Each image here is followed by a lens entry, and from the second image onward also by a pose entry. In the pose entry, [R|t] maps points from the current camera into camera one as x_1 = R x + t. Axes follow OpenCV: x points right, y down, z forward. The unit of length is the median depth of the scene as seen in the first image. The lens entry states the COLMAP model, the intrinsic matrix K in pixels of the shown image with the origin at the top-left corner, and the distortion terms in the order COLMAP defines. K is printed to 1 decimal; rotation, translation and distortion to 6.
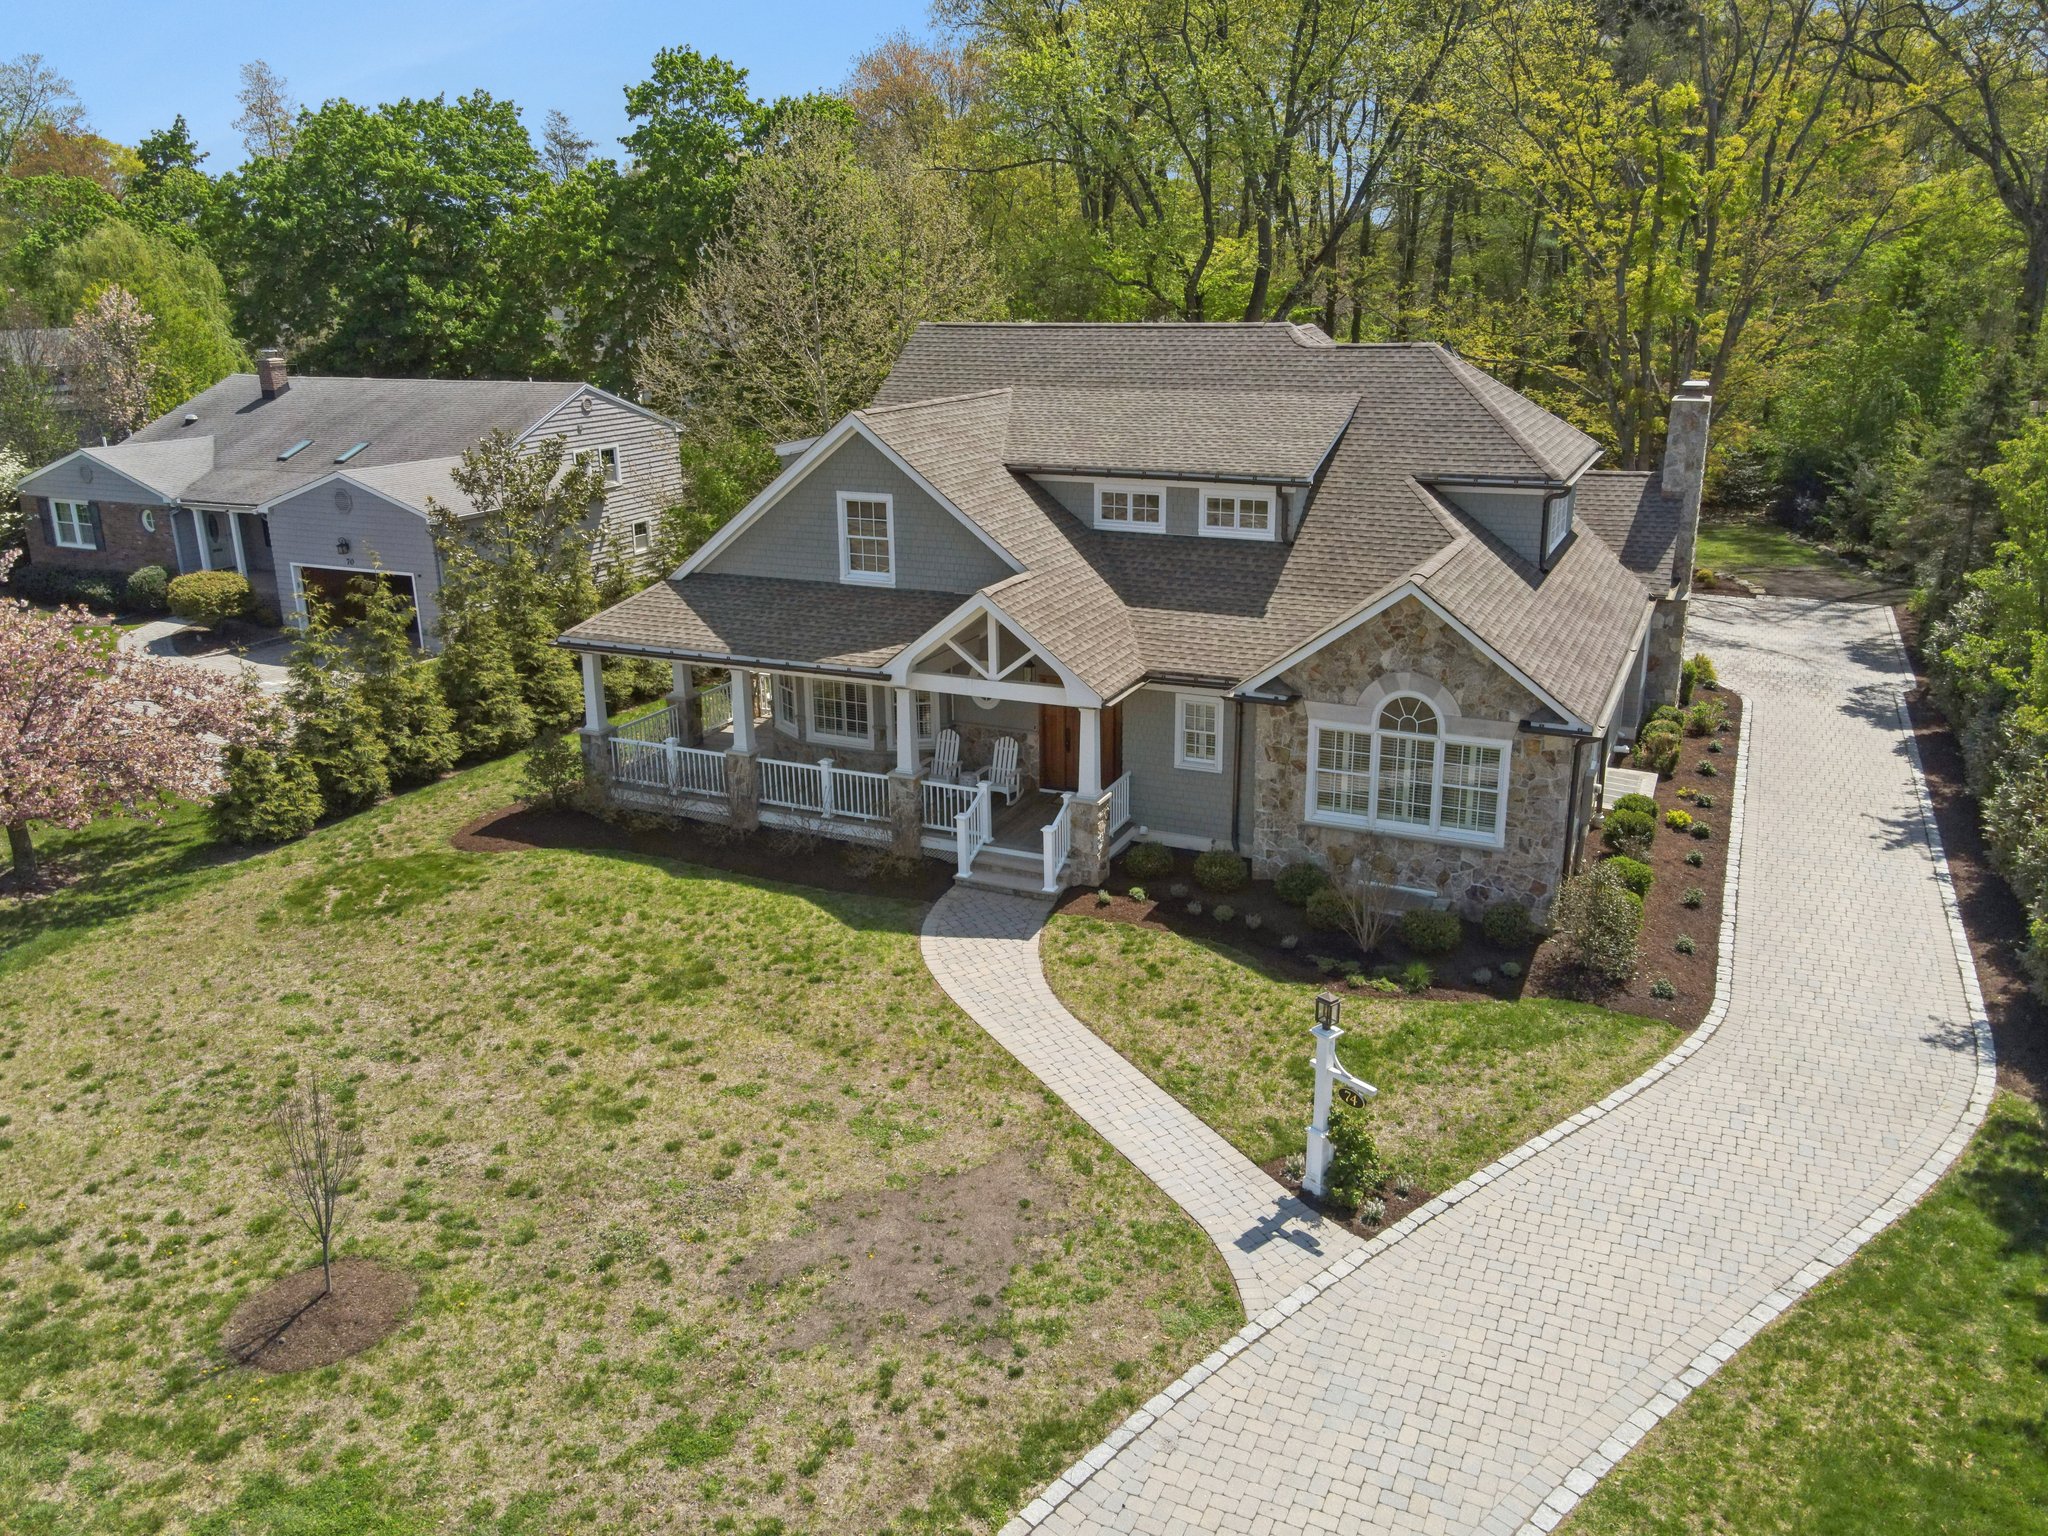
lens RADIAL K [[1526.8, 0, 1024.8], [0, 1526.8, 721.6], [0, 0, 1]] dist [0.012516, 0.012338]
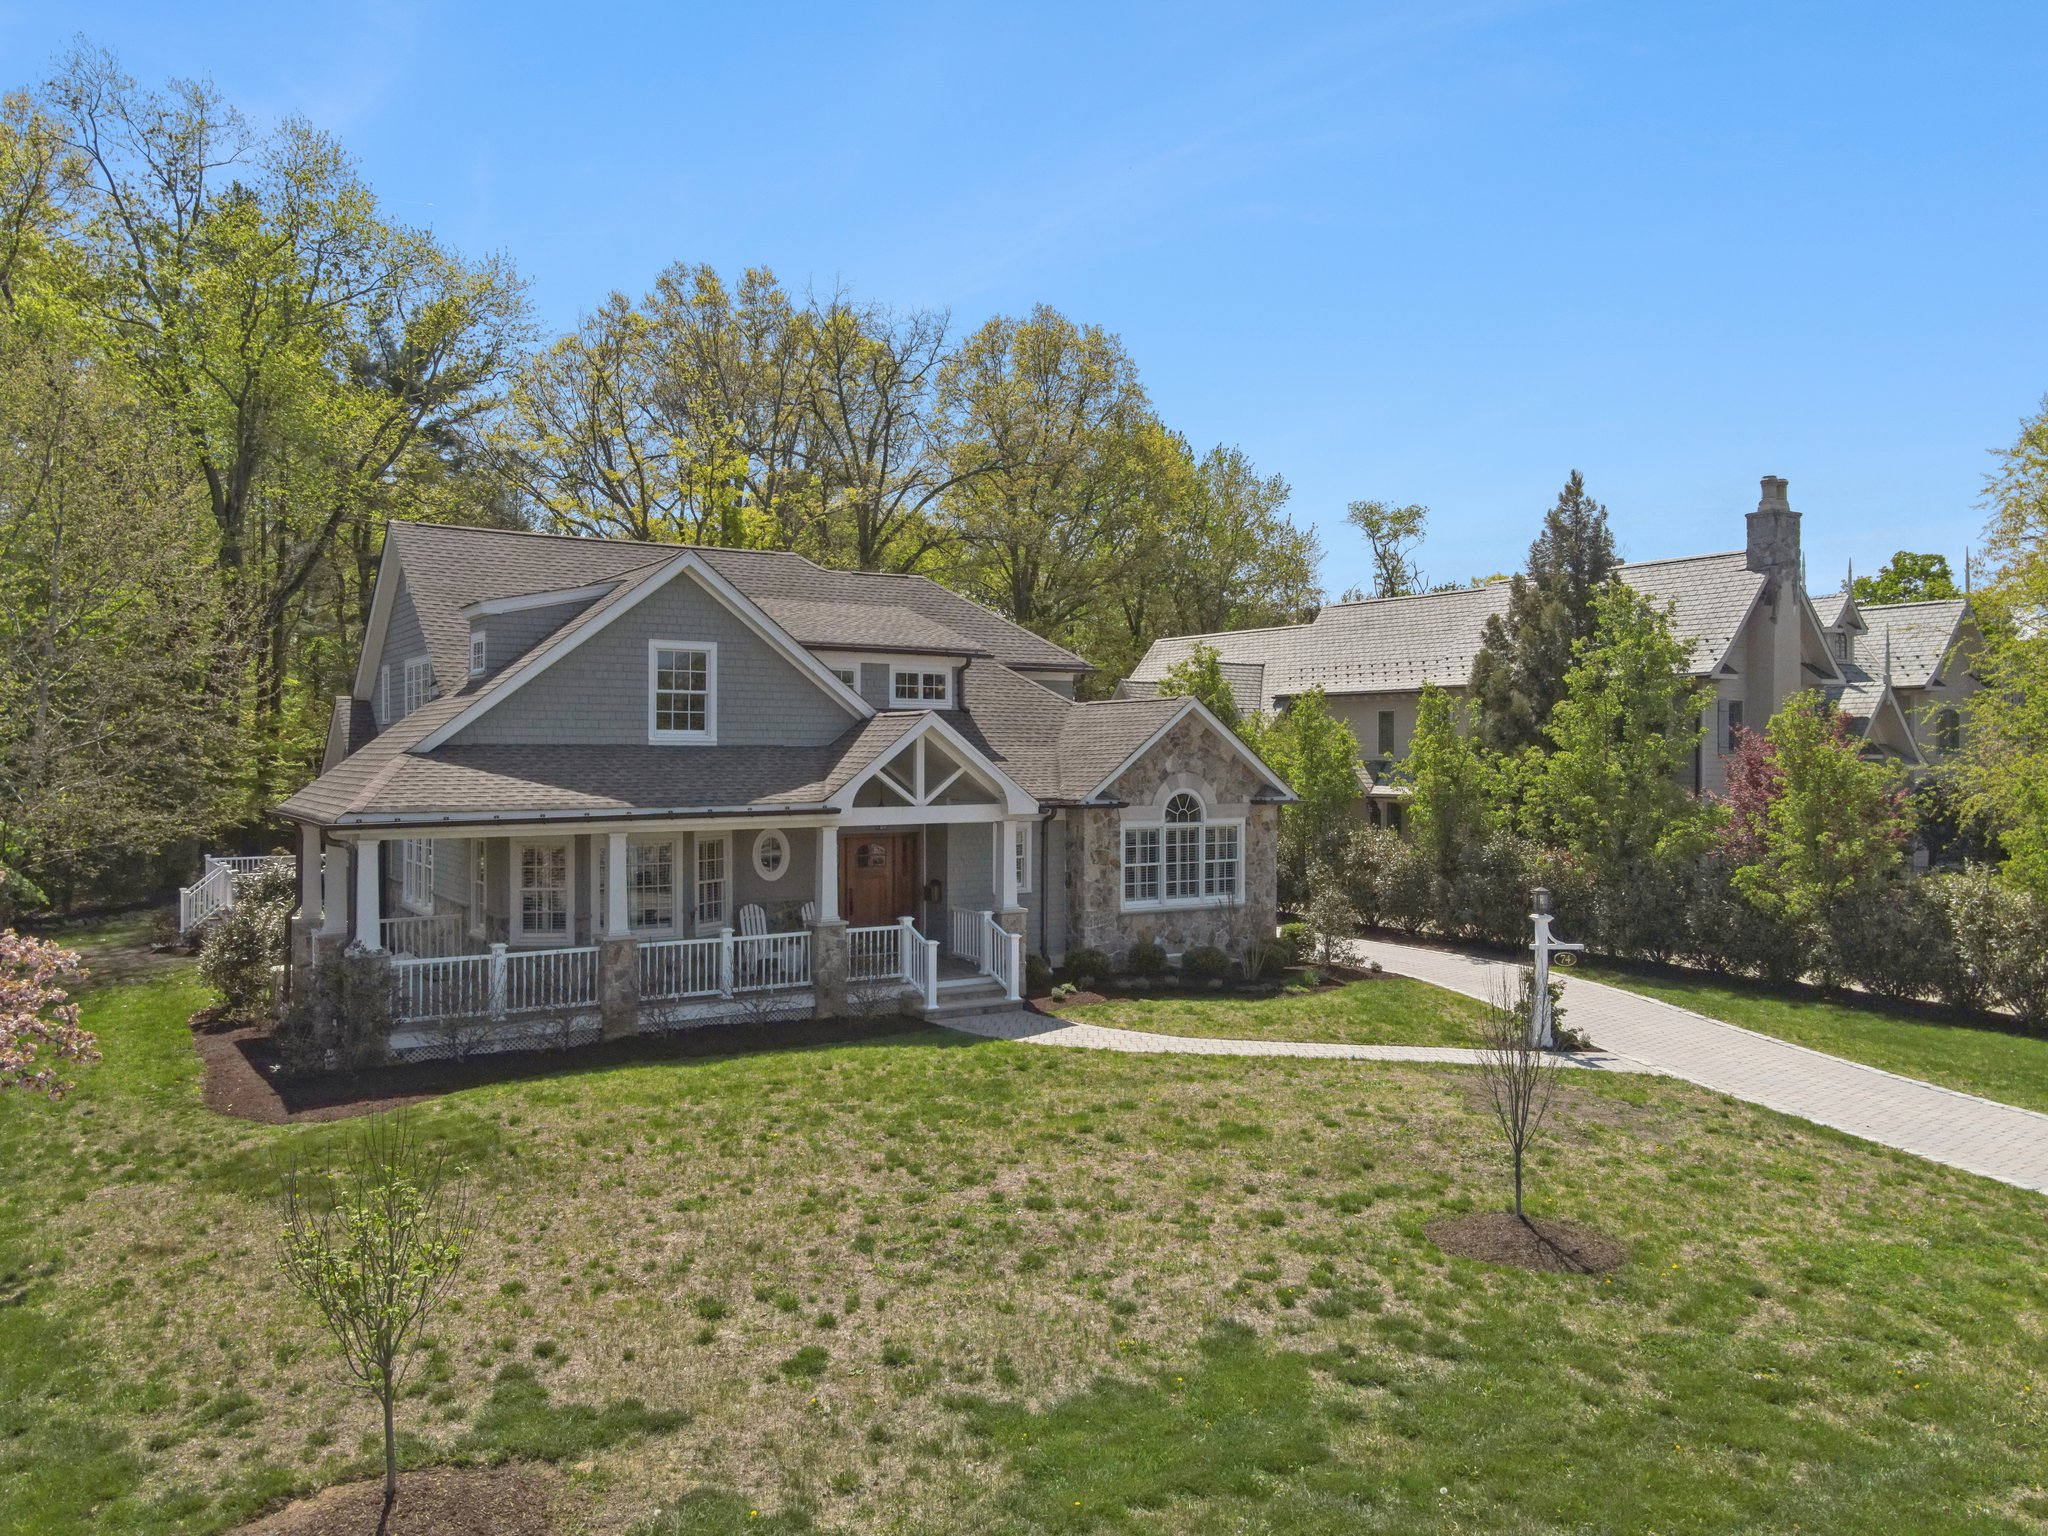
lens RADIAL K [[1497.5, 0, 1018.9], [0, 1497.5, 765.6], [0, 0, 1]] dist [0.017224, 0.003837]
pose [[0.527618, 0.008231, 0.849442, -0.893275], [0.230360, 0.961098, -0.152398, 0.121973], [-0.817652, 0.276085, 0.505196, 0.476810]]
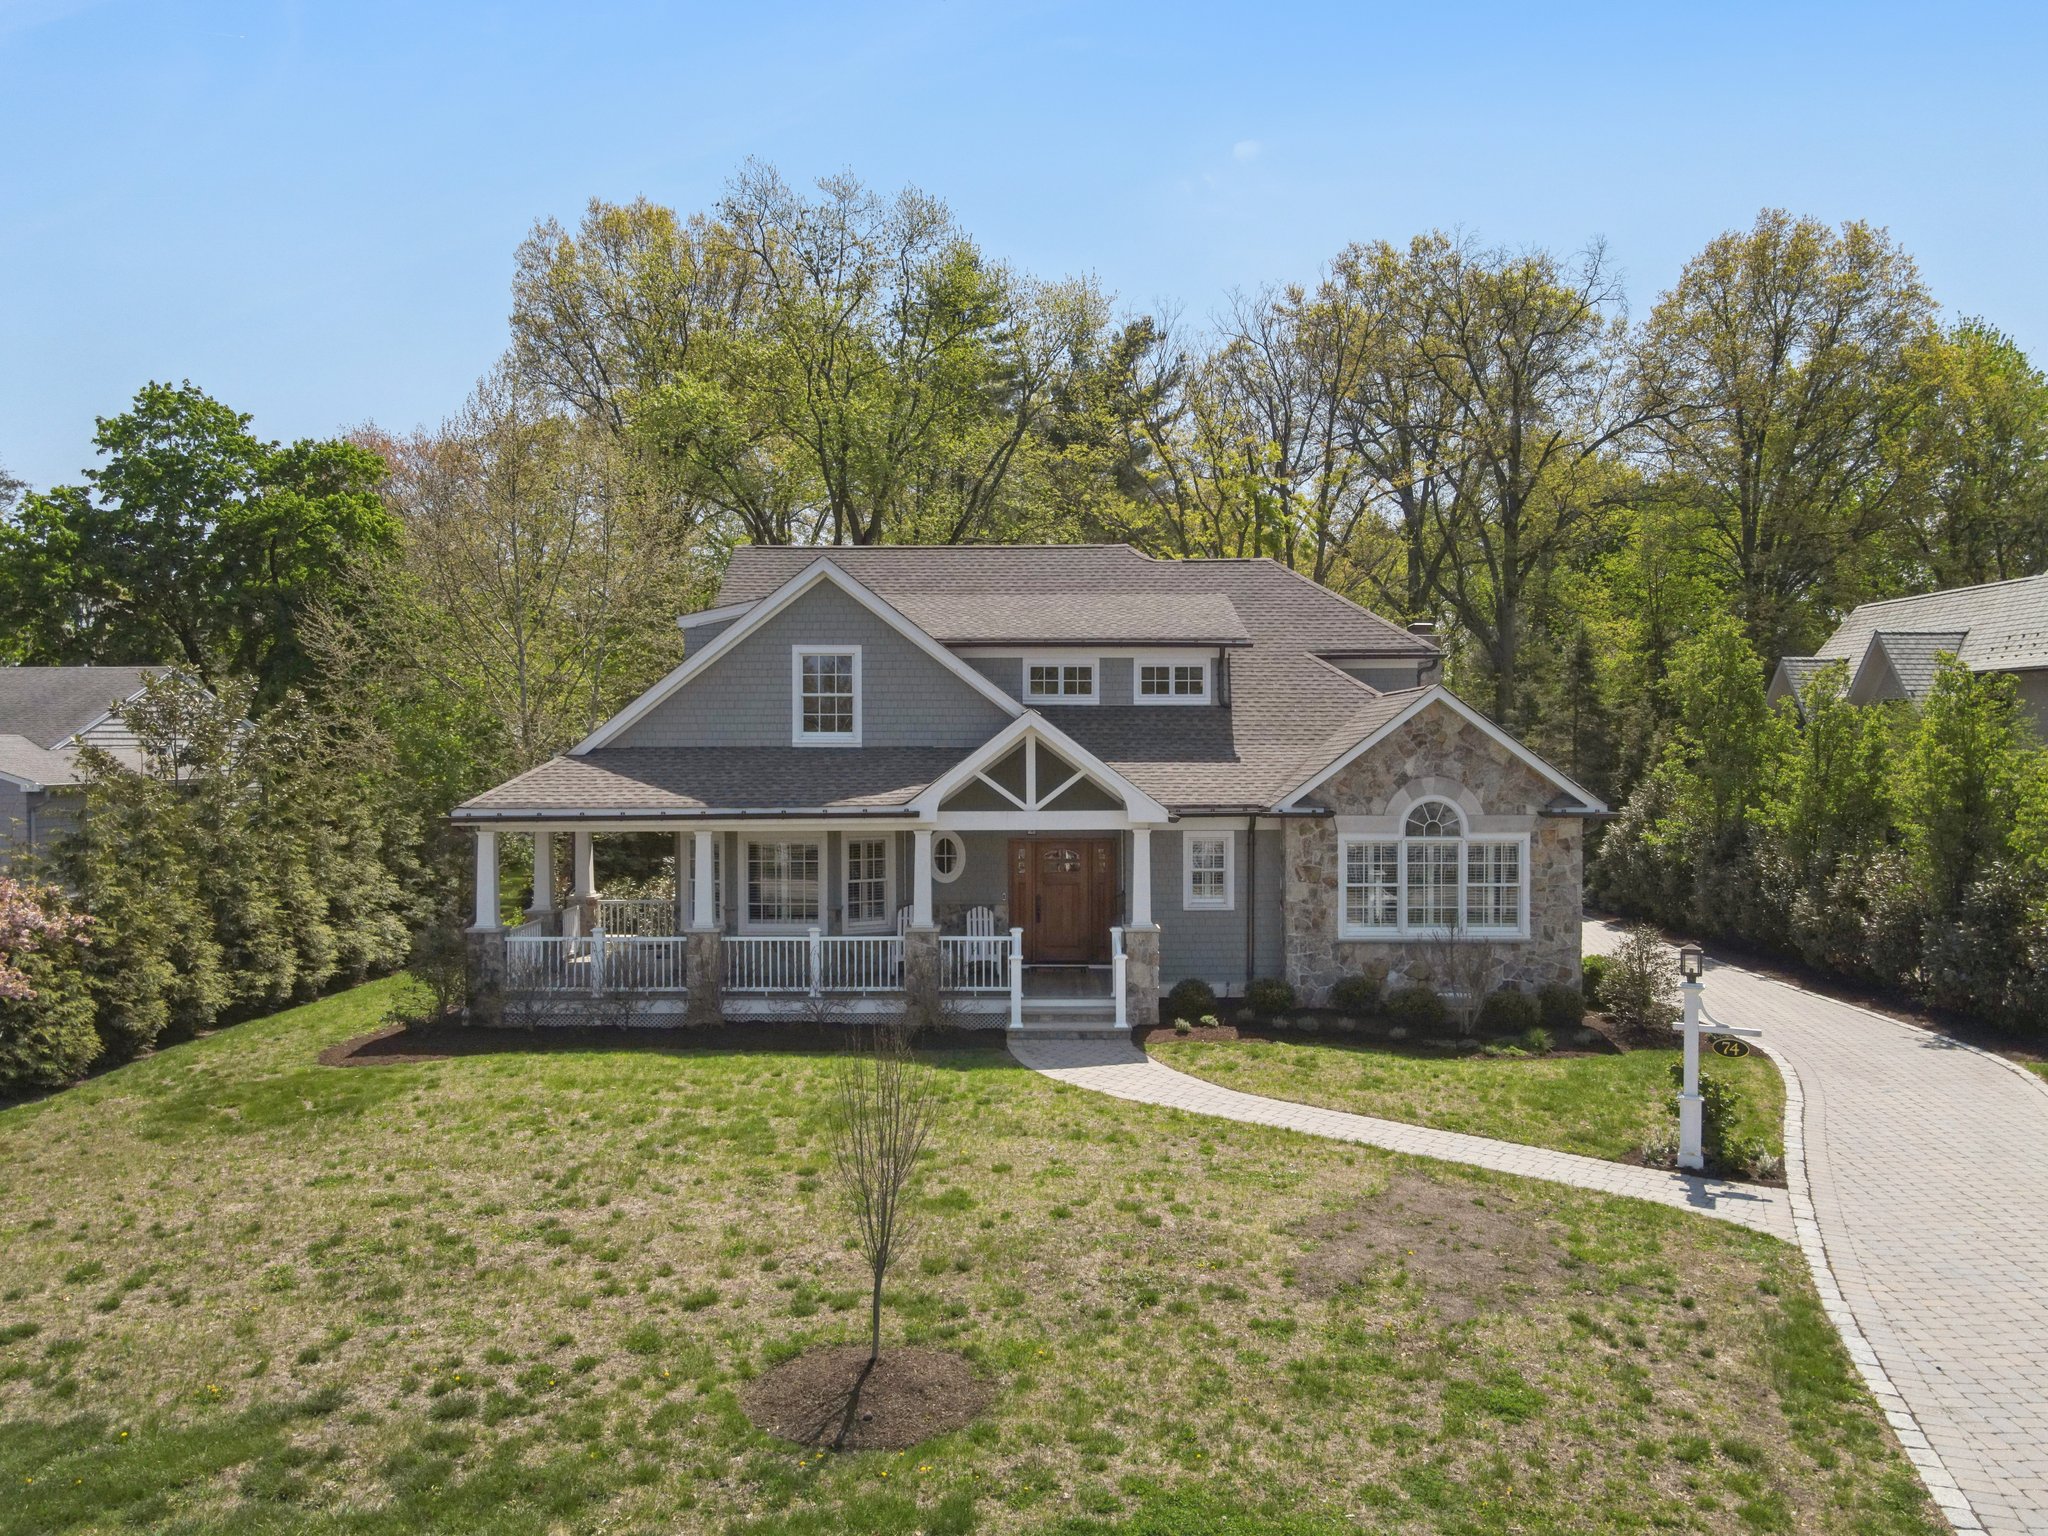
lens RADIAL K [[1502.6, 0, 1018.8], [0, 1502.6, 763.8], [0, 0, 1]] dist [0.019688, 0.003600]
pose [[0.908653, 0.007934, 0.417476, -0.450619], [0.105937, 0.962725, -0.248872, 0.189951], [-0.403889, 0.270365, 0.873943, 0.196824]]
